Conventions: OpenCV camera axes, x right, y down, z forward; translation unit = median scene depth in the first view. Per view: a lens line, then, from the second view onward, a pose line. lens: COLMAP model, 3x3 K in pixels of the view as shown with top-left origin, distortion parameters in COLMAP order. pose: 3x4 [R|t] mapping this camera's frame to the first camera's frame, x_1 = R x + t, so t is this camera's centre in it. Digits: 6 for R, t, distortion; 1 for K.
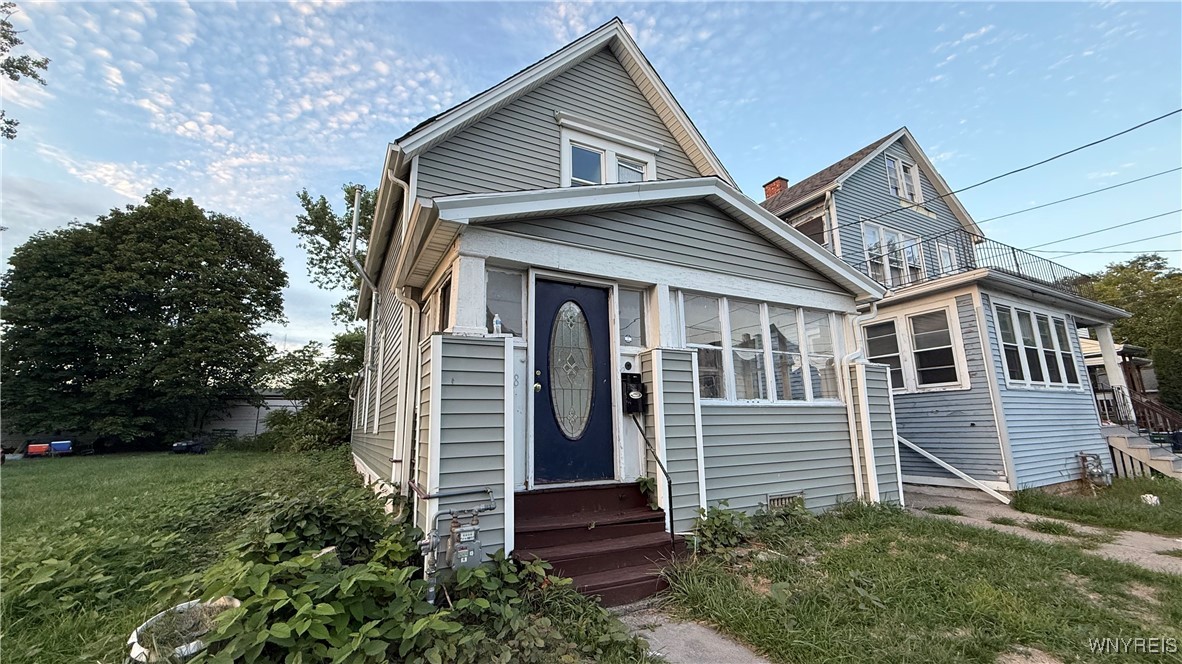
lens RADIAL K [[473.2, 0, 596.3], [0, 473.2, 331.0], [0, 0, 1]] dist [-0.002001, 0.001060]
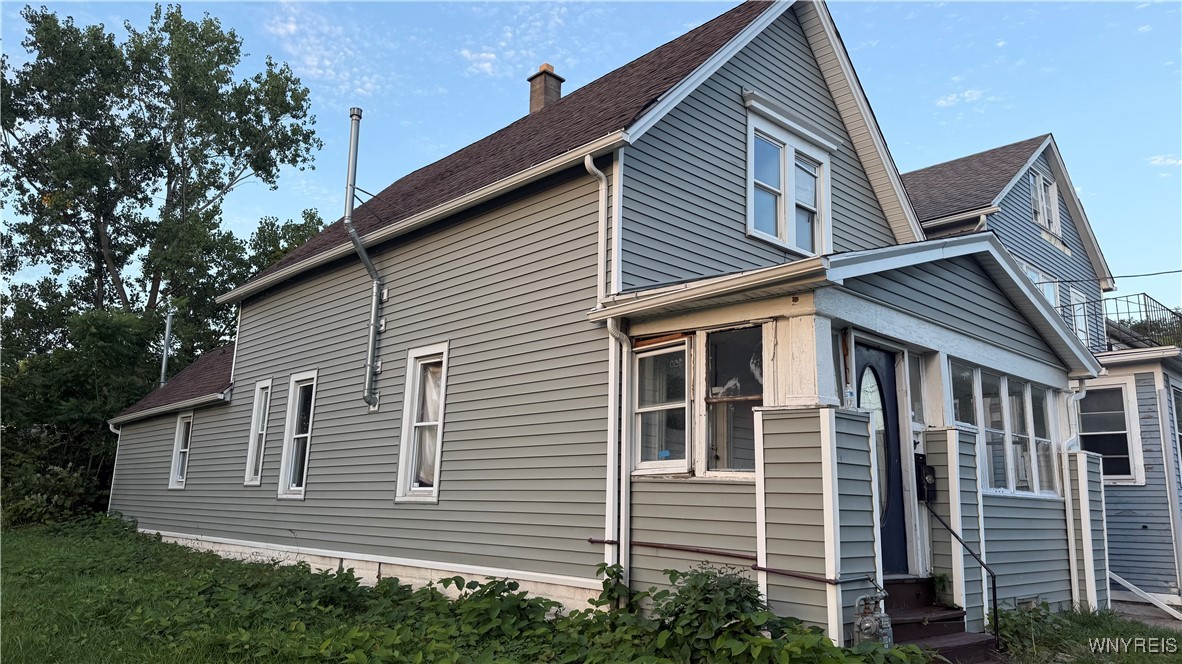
lens RADIAL K [[836.6, 0, 591.6], [0, 836.6, 328.6], [0, 0, 1]] dist [0.000500, -0.006970]
pose [[0.967279, 0.097318, 0.234310, -0.691273], [-0.095602, 0.995244, -0.018702, -0.041882], [-0.235015, -0.004310, 0.971982, -0.278490]]
